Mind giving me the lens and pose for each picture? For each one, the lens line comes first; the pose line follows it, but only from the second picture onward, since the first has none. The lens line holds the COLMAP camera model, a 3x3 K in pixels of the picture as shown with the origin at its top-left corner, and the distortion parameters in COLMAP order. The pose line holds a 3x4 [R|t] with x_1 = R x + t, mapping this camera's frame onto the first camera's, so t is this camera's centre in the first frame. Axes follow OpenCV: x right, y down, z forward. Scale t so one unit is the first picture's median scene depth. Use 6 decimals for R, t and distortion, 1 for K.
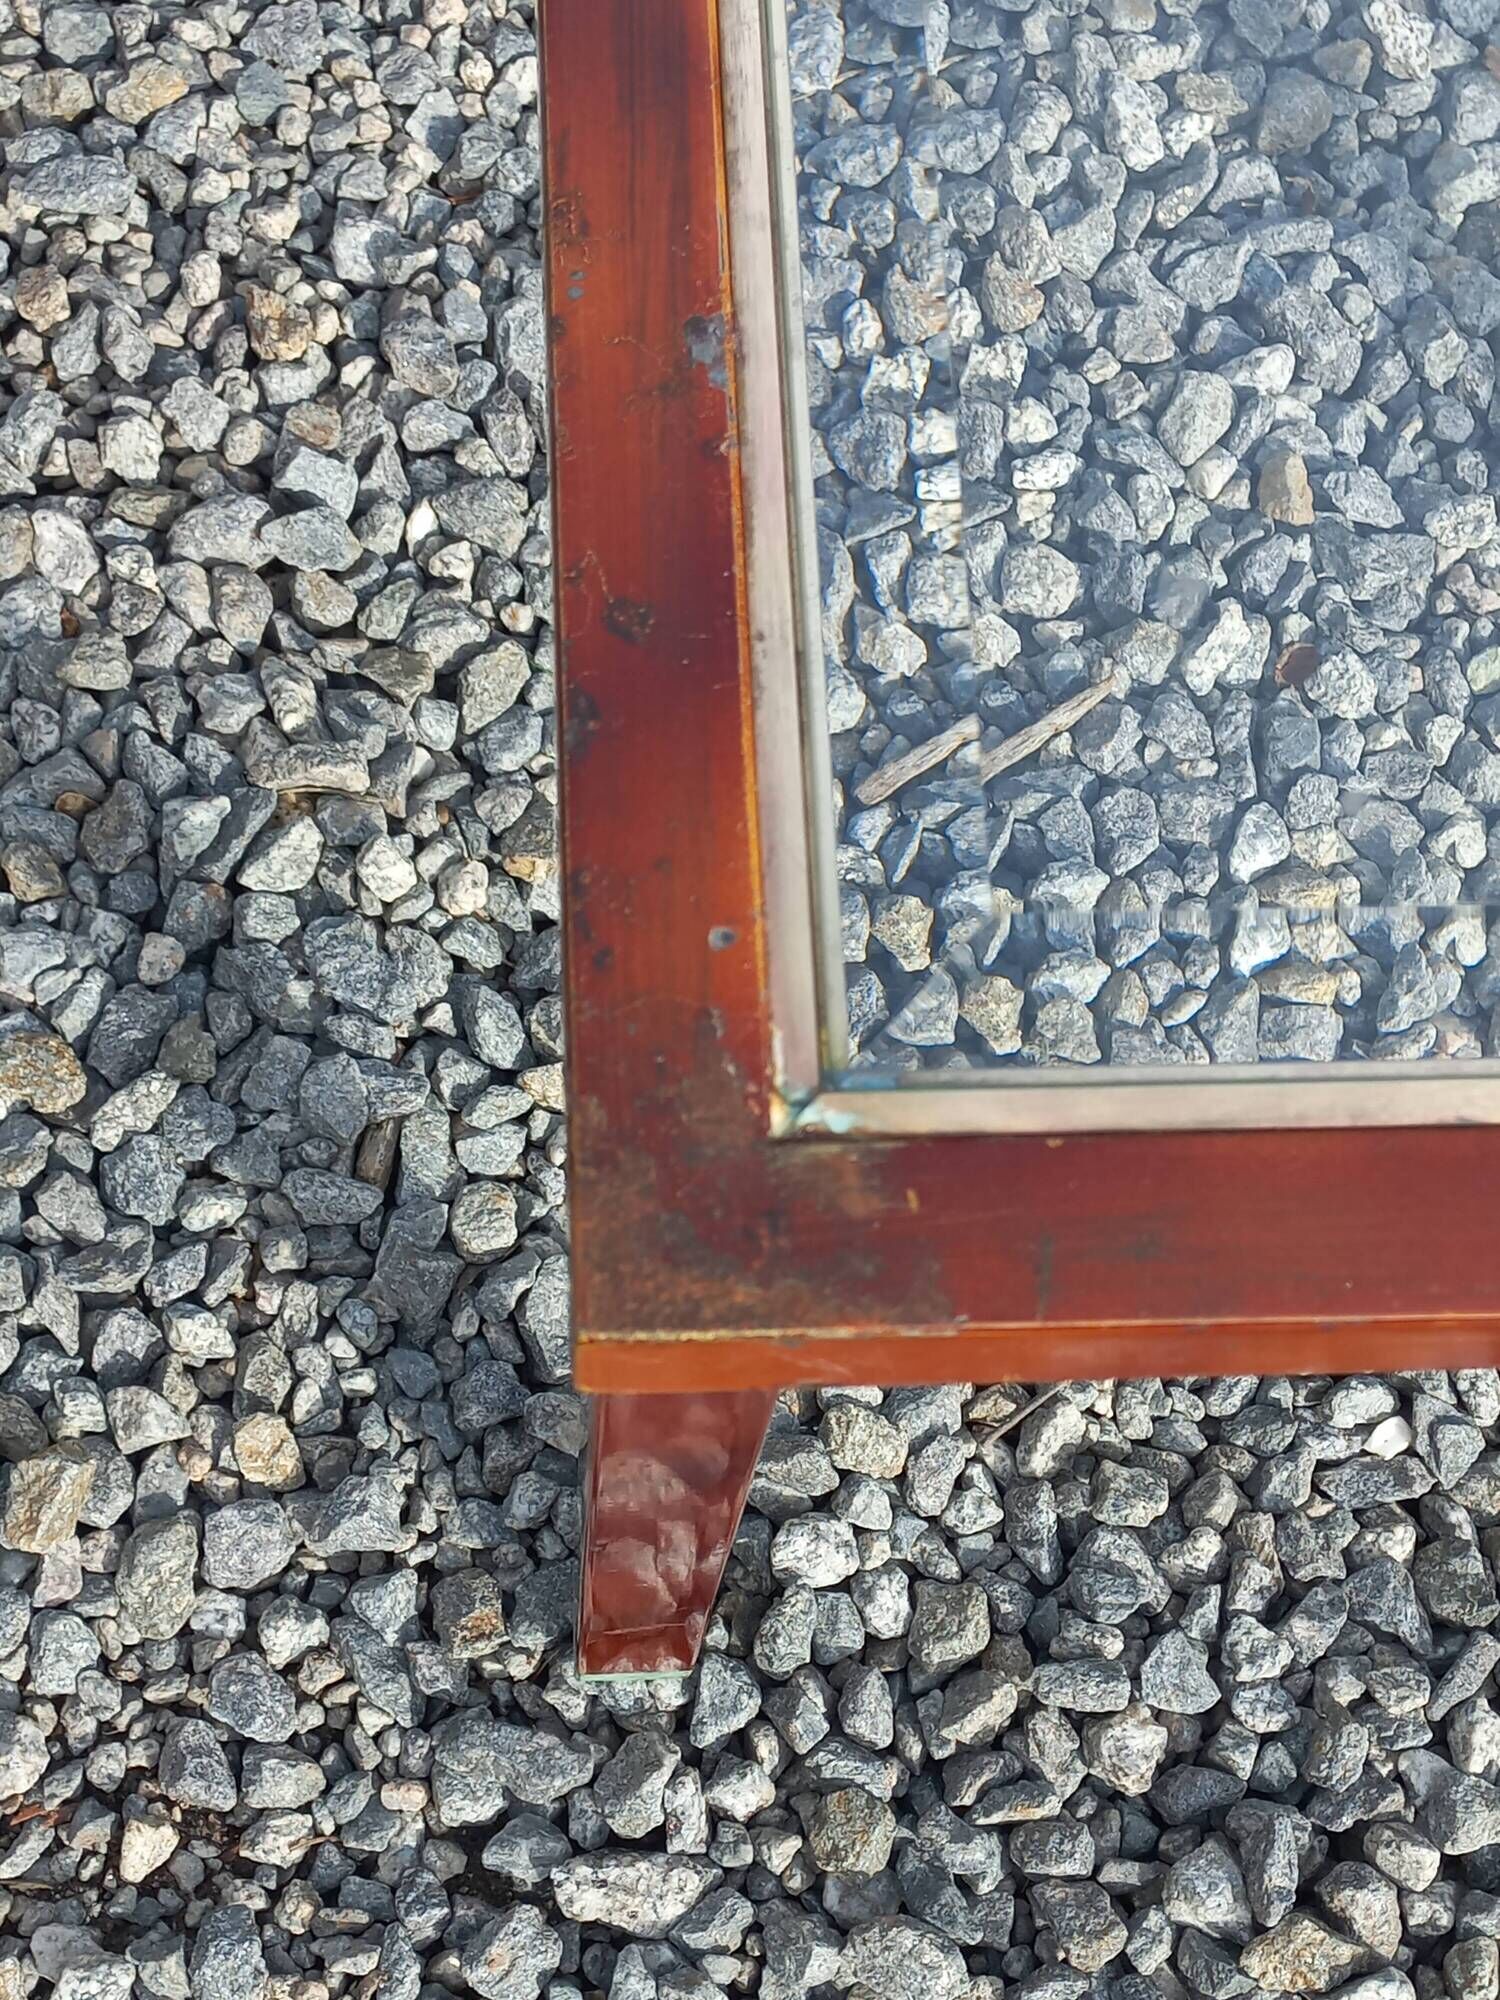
lens RADIAL K [[2848.1, 0, 763.2], [0, 2848.1, 991.7], [0, 0, 1]] dist [0.079646, 0.000000]
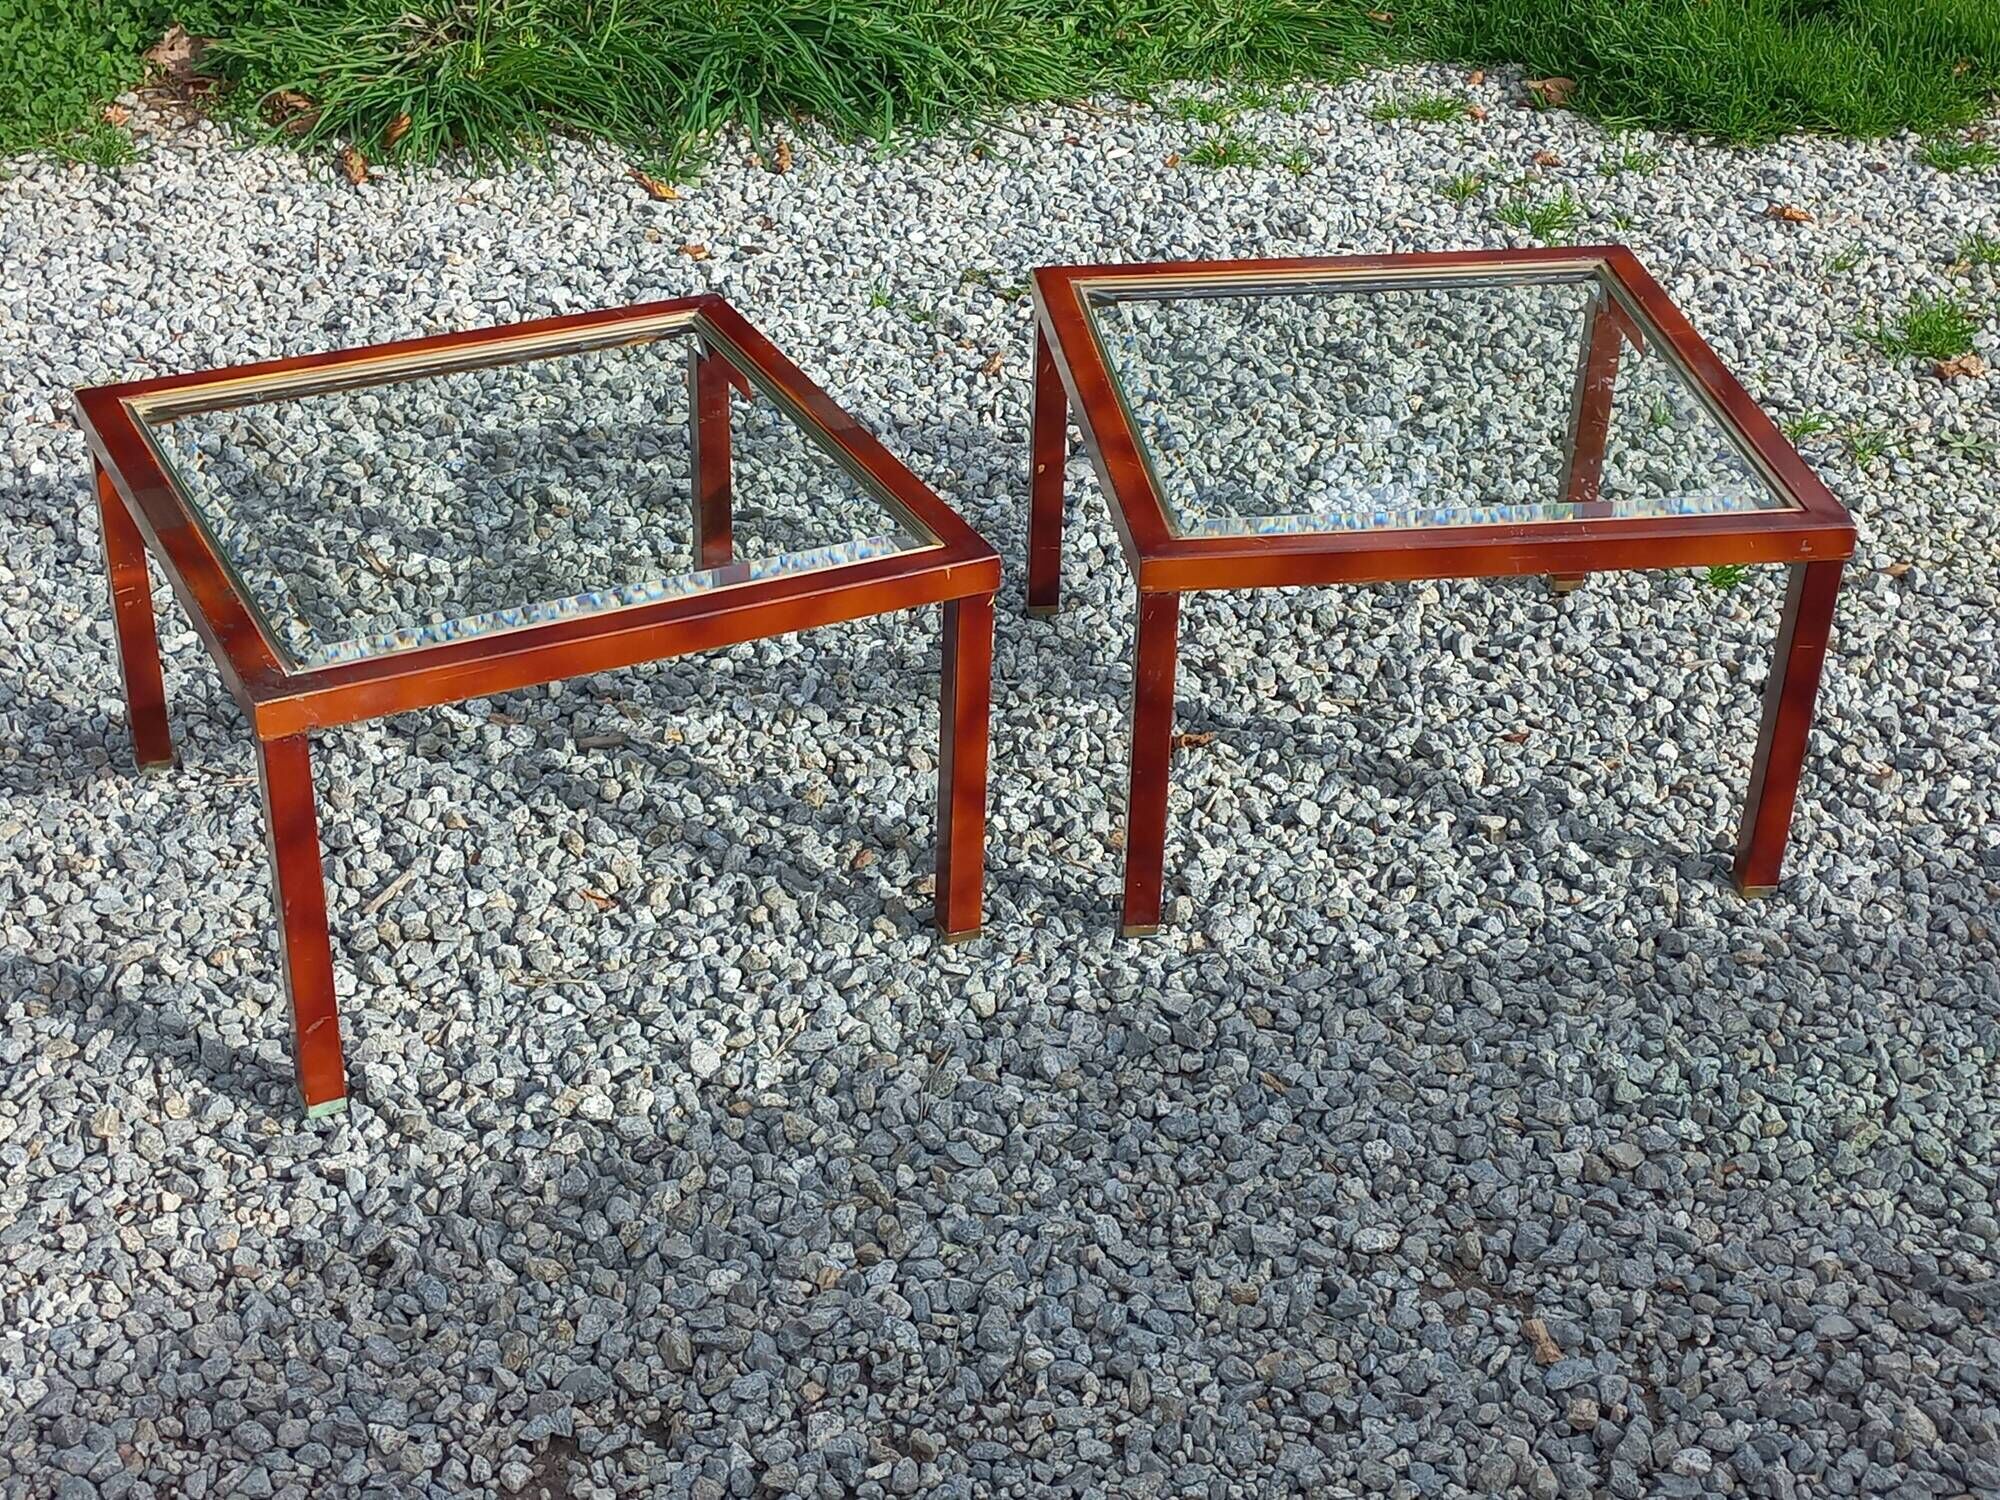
lens RADIAL K [[2848.1, 0, 997.3], [0, 2848.1, 759.0], [0, 0, 1]] dist [0.079646, 0.000000]
pose [[0.910927, -0.246578, 0.330774, -0.280944], [0.396197, 0.746432, -0.534665, 1.687097], [-0.115063, 0.618092, 0.777639, -1.460813]]
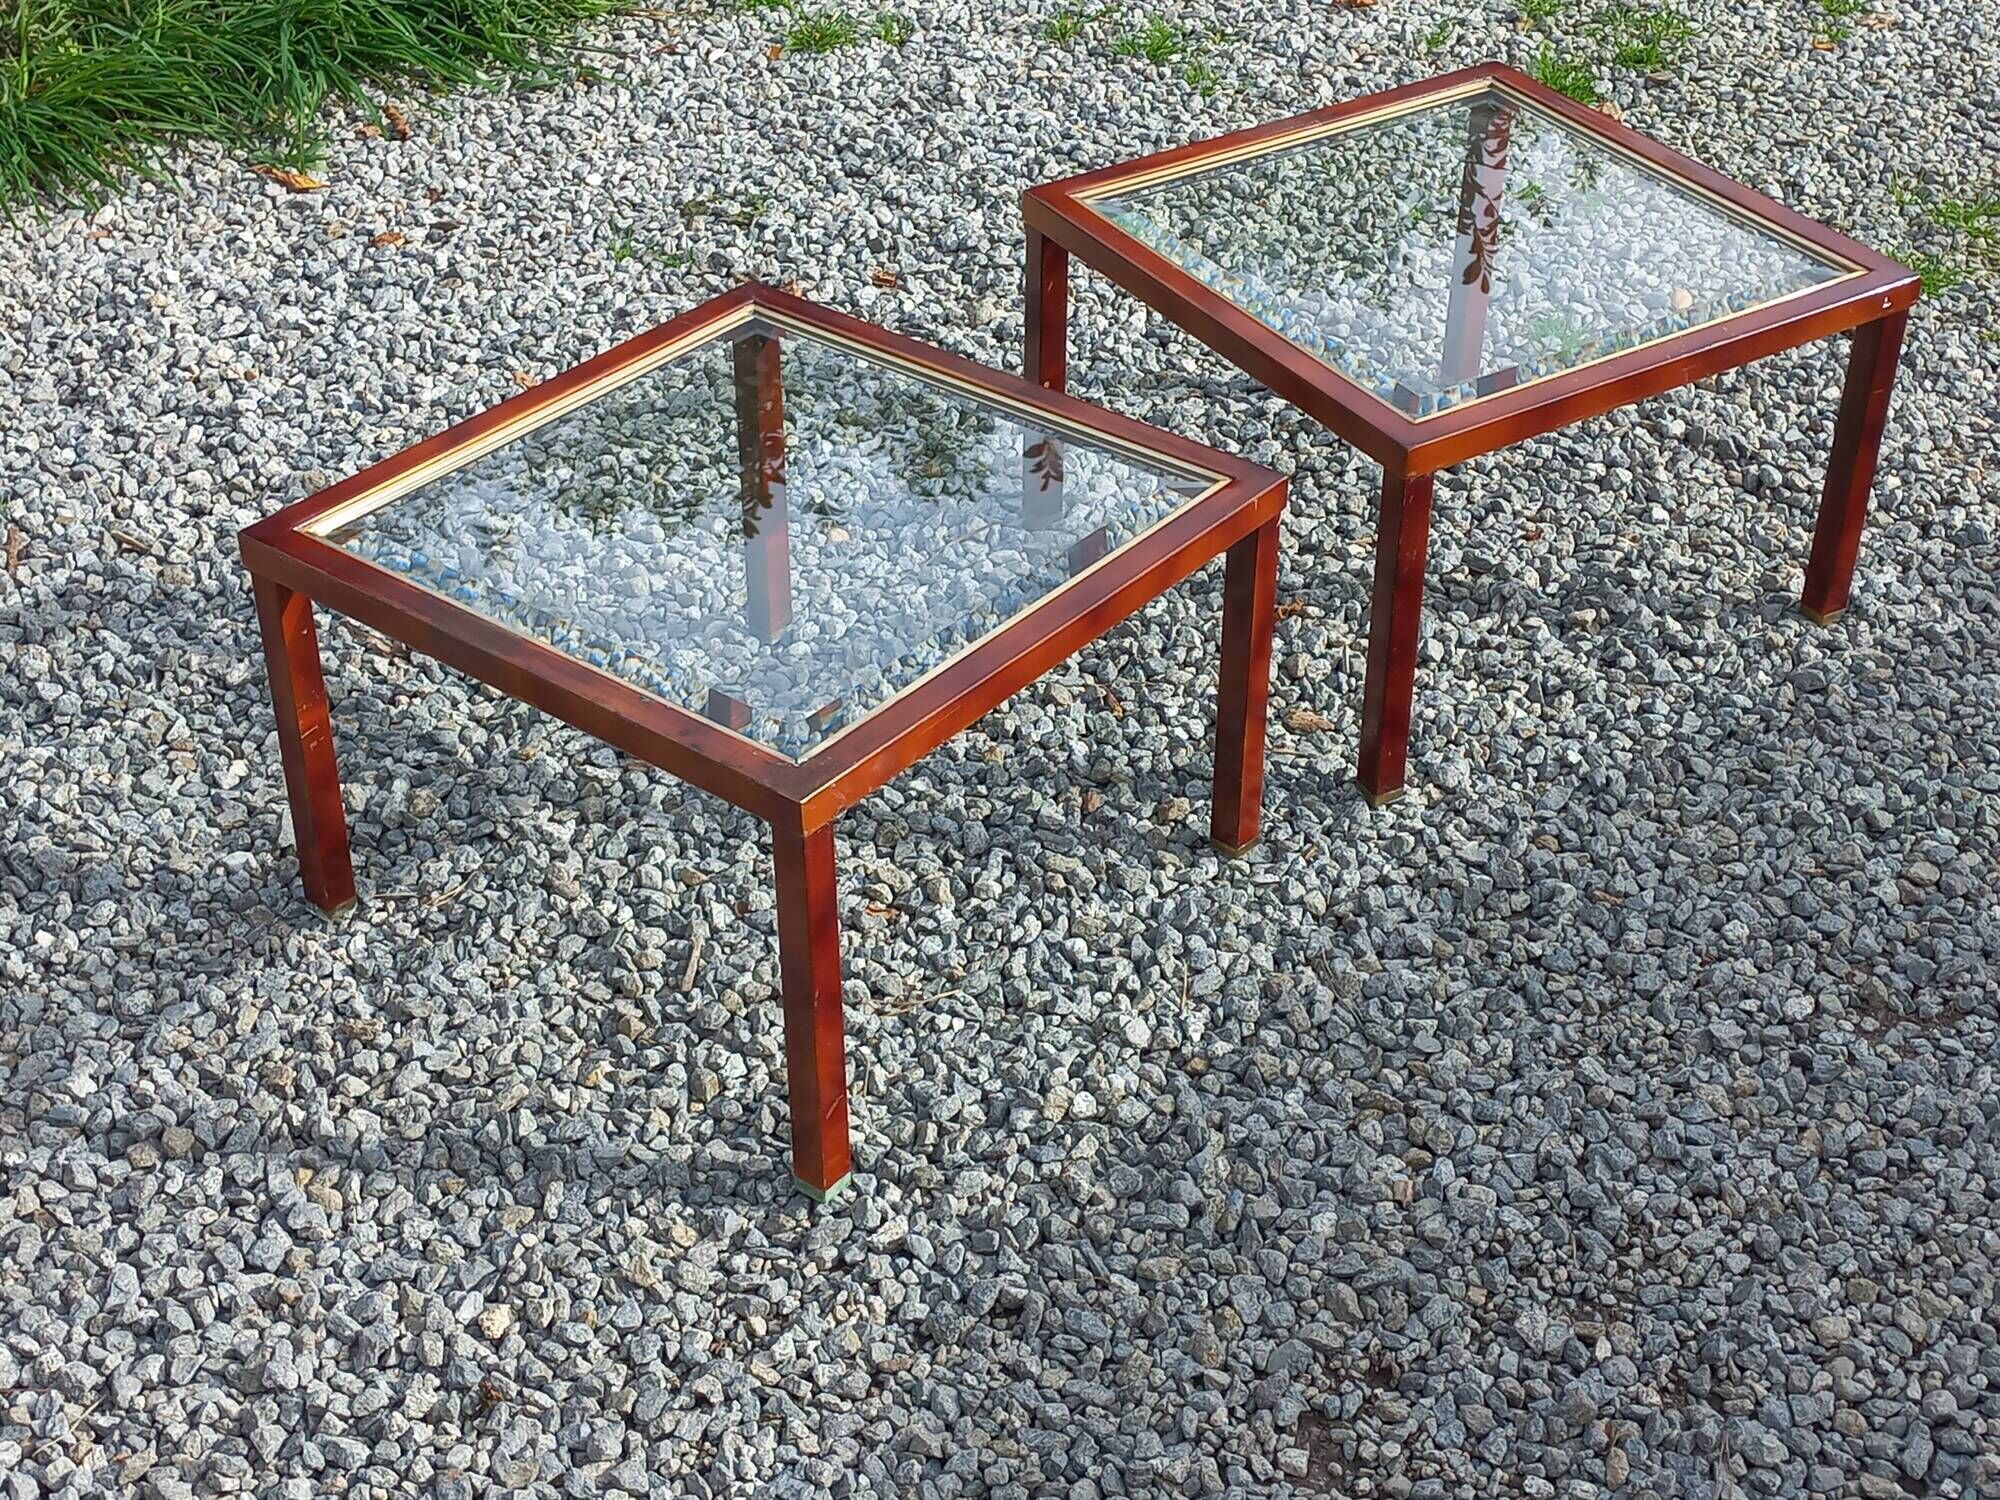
lens RADIAL K [[2848.1, 0, 1002.7], [0, 2848.1, 751.3], [0, 0, 1]] dist [0.079646, 0.000000]
pose [[0.657991, -0.479266, 0.580821, -1.288197], [0.719571, 0.627526, -0.297370, 0.869032], [-0.221961, 0.613609, 0.757772, -1.354017]]
